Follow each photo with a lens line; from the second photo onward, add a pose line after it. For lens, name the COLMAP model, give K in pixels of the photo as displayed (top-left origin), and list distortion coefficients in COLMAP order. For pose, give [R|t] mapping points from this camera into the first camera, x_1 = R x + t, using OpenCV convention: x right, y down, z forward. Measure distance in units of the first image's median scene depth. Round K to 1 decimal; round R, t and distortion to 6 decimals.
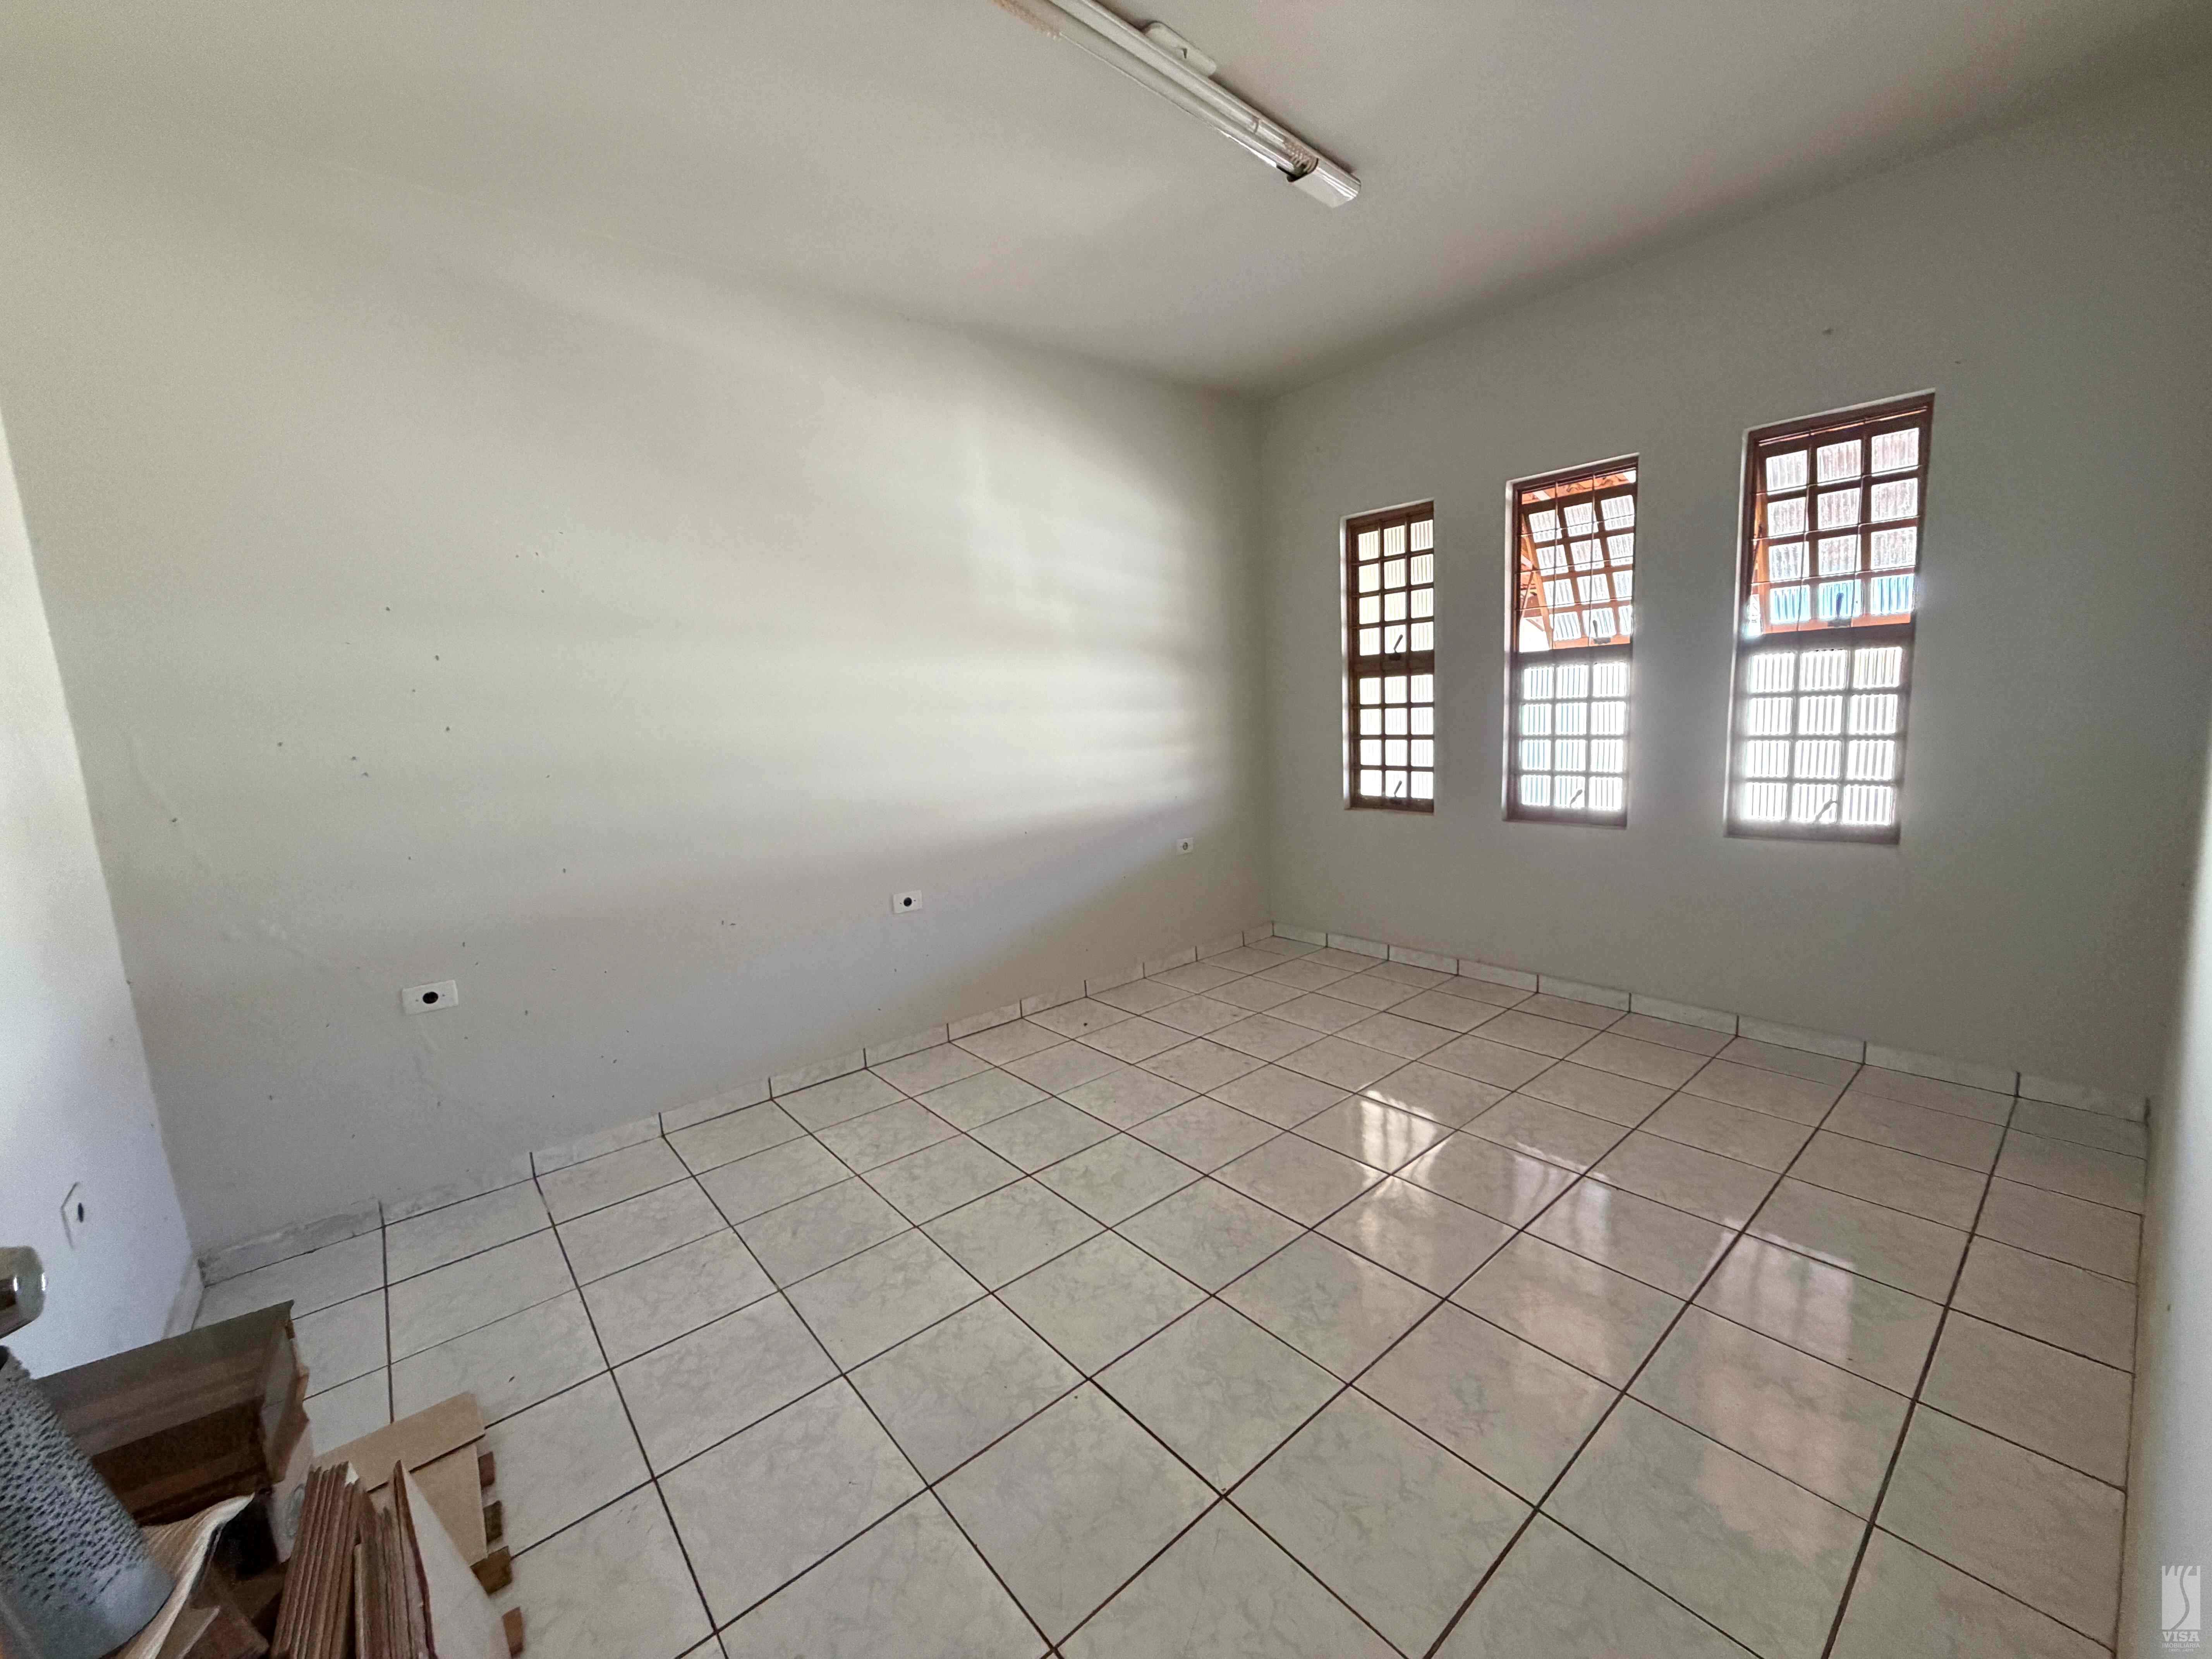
lens RADIAL K [[878.4, 0, 1102.5], [0, 878.4, 834.5], [0, 0, 1]] dist [0.000872, -0.000324]
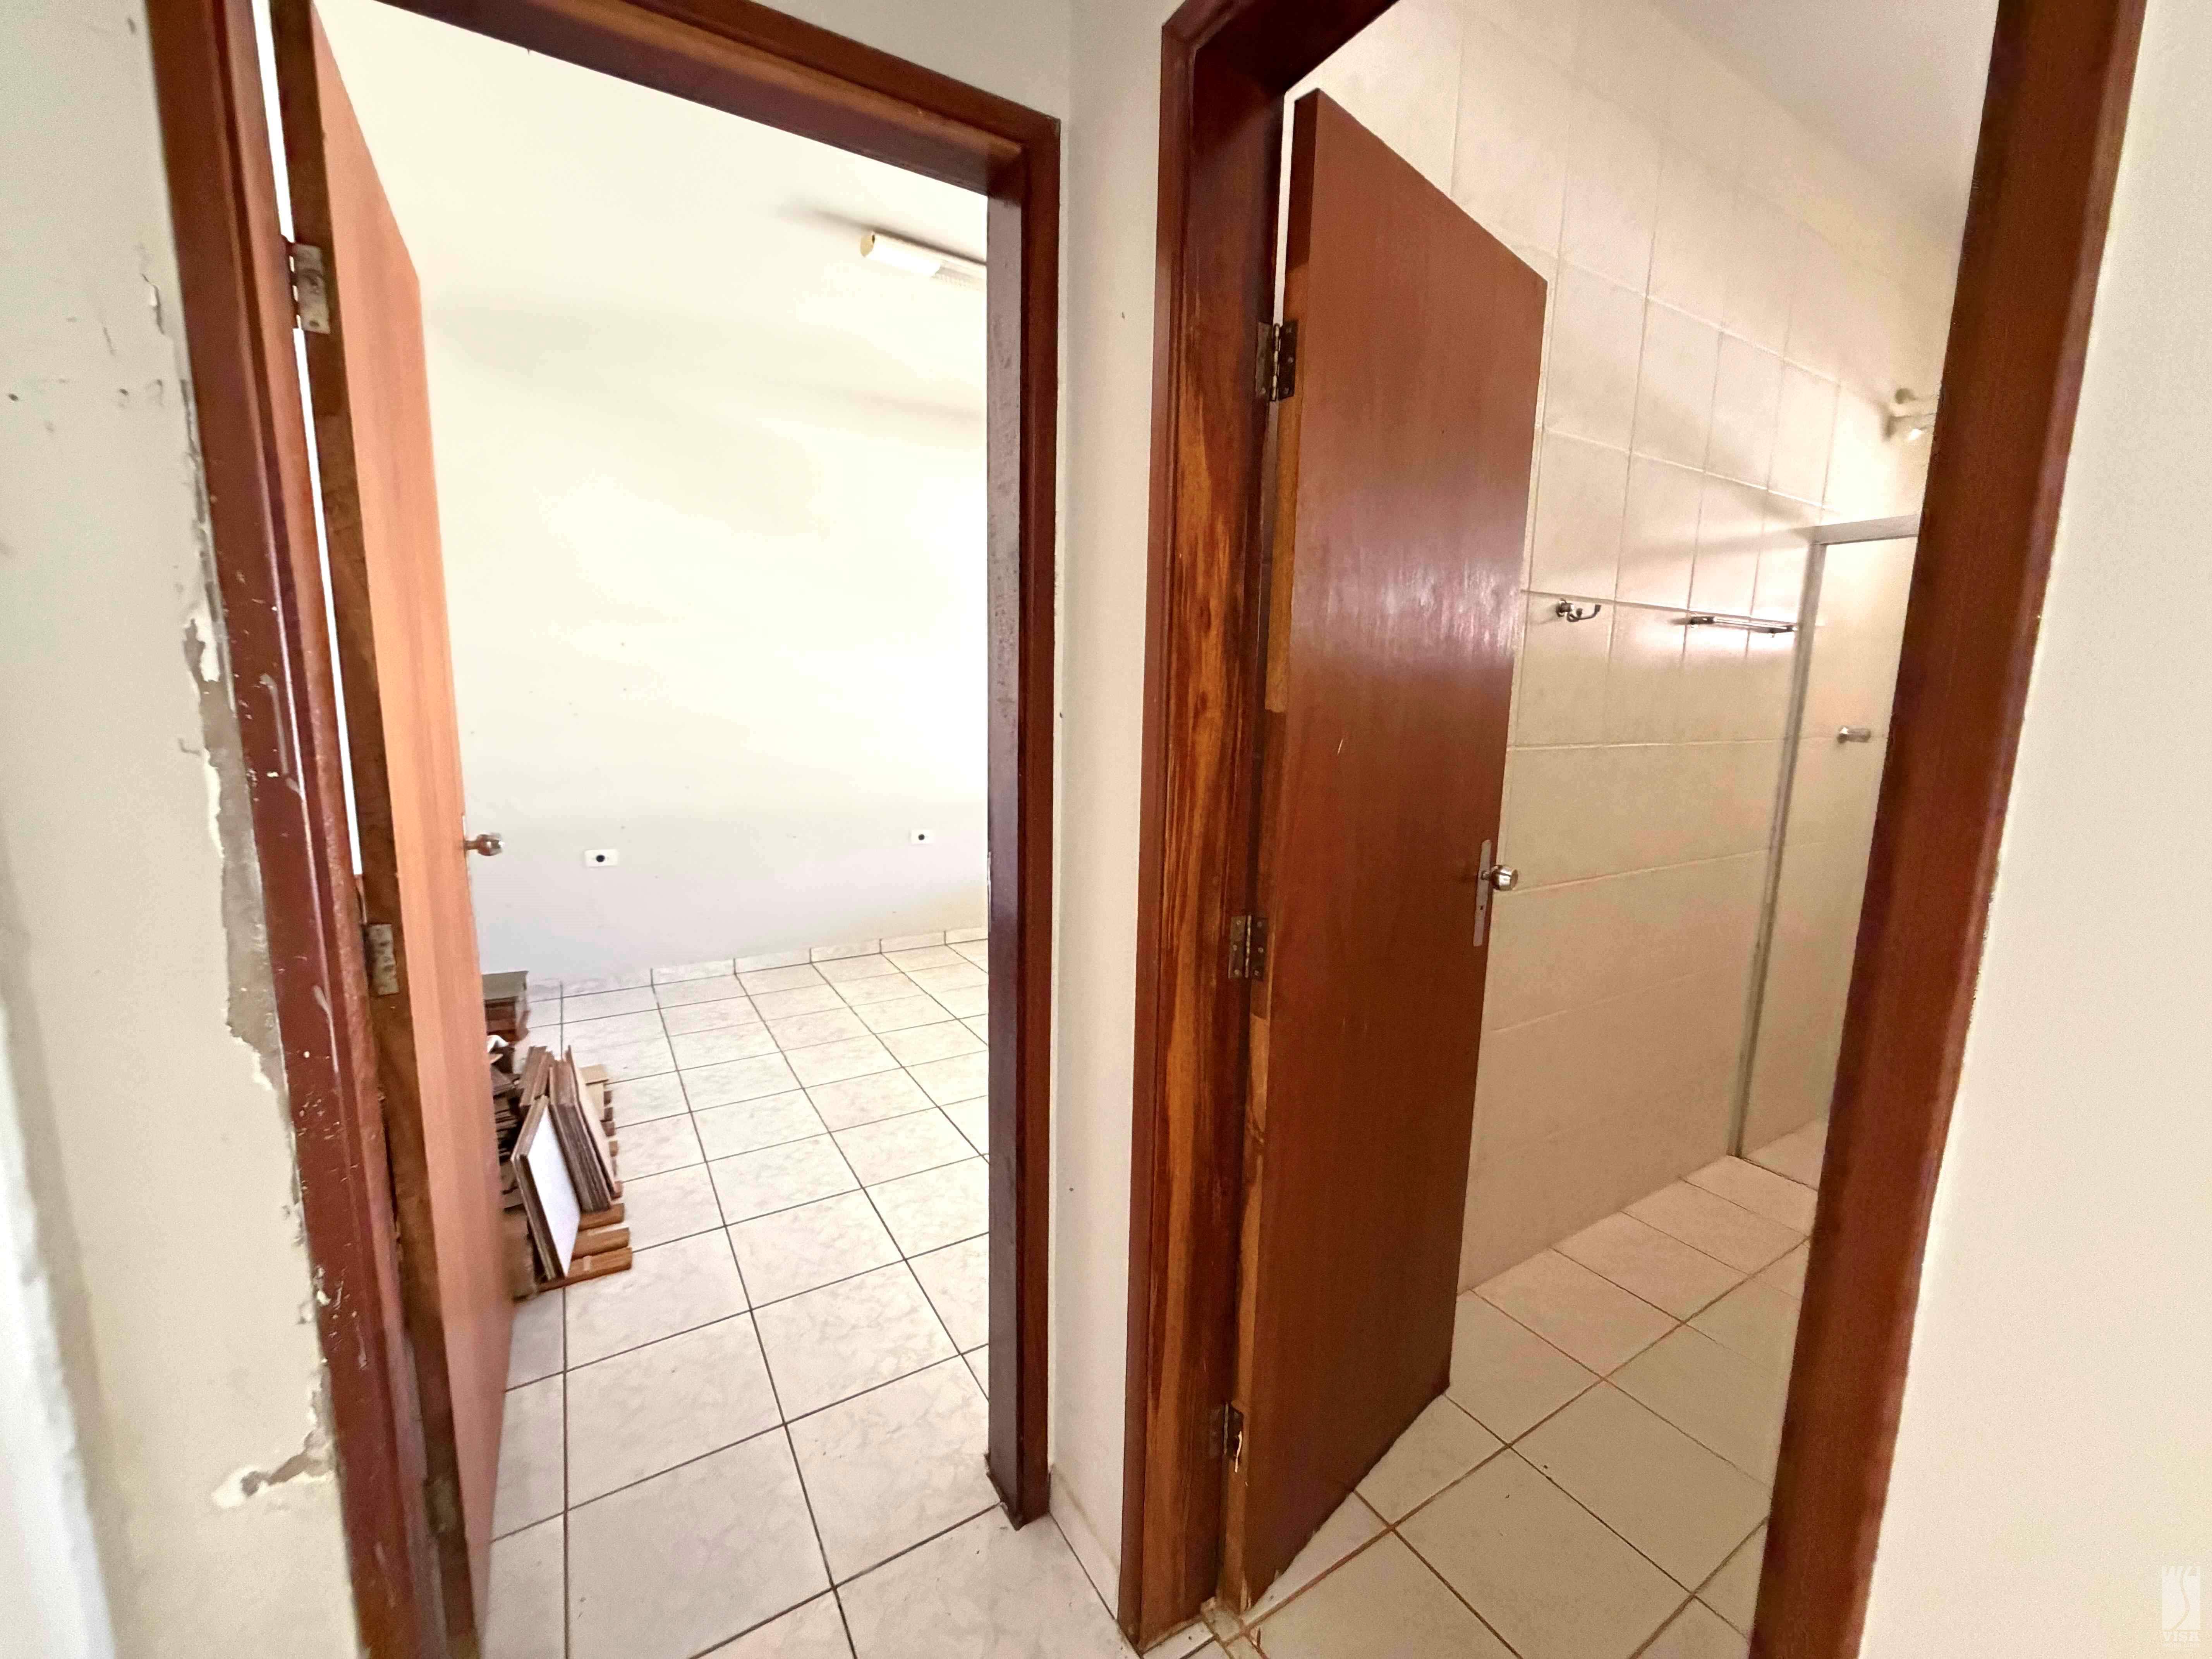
lens RADIAL K [[878.4, 0, 1106.2], [0, 878.4, 821.6], [0, 0, 1]] dist [0.000872, -0.000324]
pose [[0.986817, 0.085151, -0.137630, 0.359723], [-0.085442, 0.996336, 0.003803, 0.033098], [0.137450, 0.008007, 0.990476, -0.460993]]
